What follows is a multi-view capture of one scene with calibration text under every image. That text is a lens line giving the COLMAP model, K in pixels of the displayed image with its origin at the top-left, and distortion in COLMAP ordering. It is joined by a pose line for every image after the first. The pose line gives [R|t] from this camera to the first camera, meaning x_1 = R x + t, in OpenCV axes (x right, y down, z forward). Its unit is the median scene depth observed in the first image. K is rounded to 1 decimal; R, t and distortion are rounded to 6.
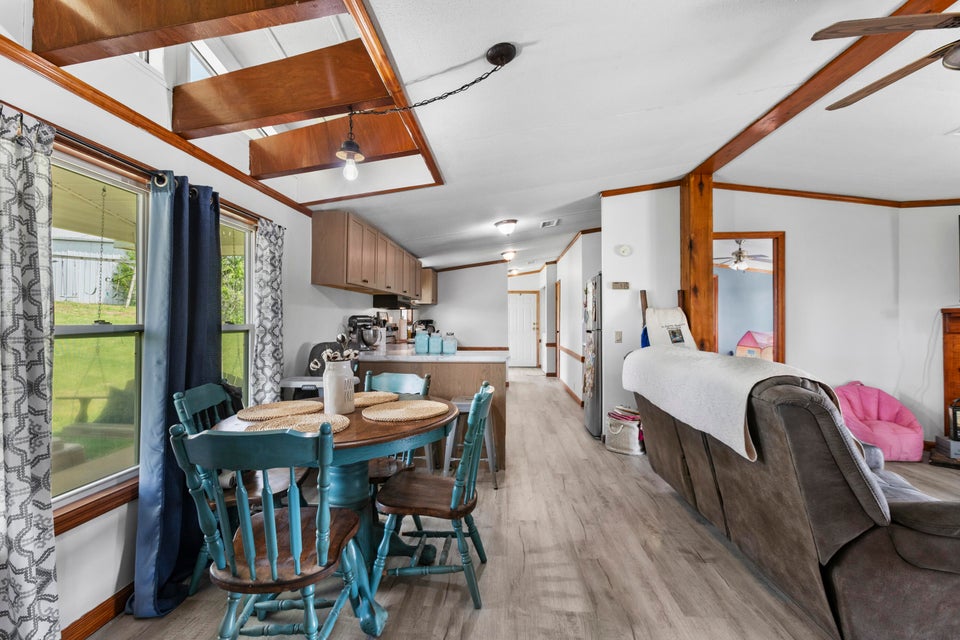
lens RADIAL K [[435.5, 0, 474.3], [0, 435.5, 319.3], [0, 0, 1]] dist [-0.000072, 0.000511]
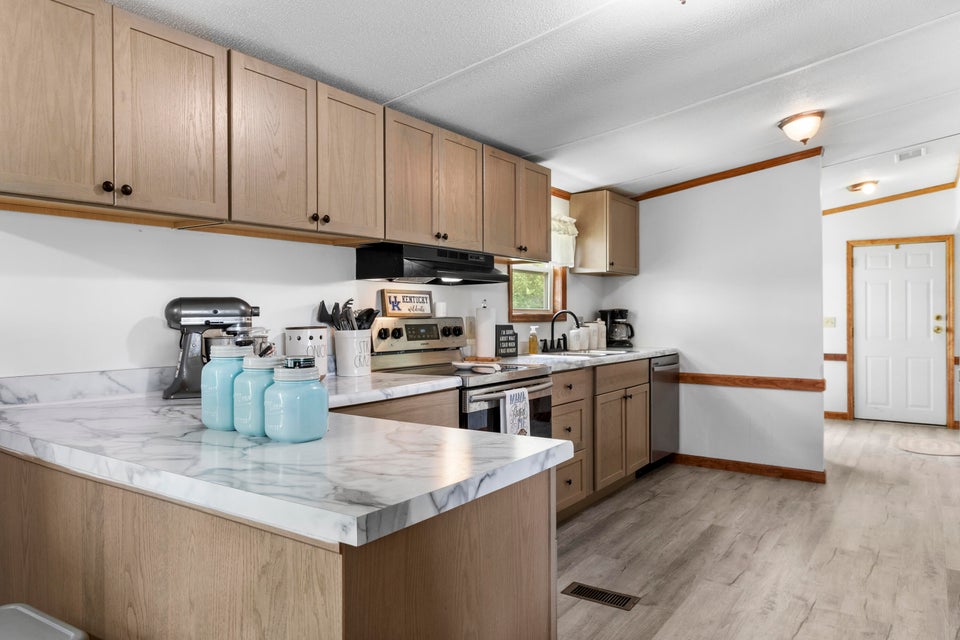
lens RADIAL K [[628.4, 0, 480.0], [0, 628.4, 320.0], [0, 0, 1]] dist [0.004563, 0.001191]
pose [[0.848642, 0.002437, -0.528961, 0.115967], [0.006025, 0.999880, 0.014272, 0.001932], [0.528933, -0.015299, 0.848526, 0.379321]]
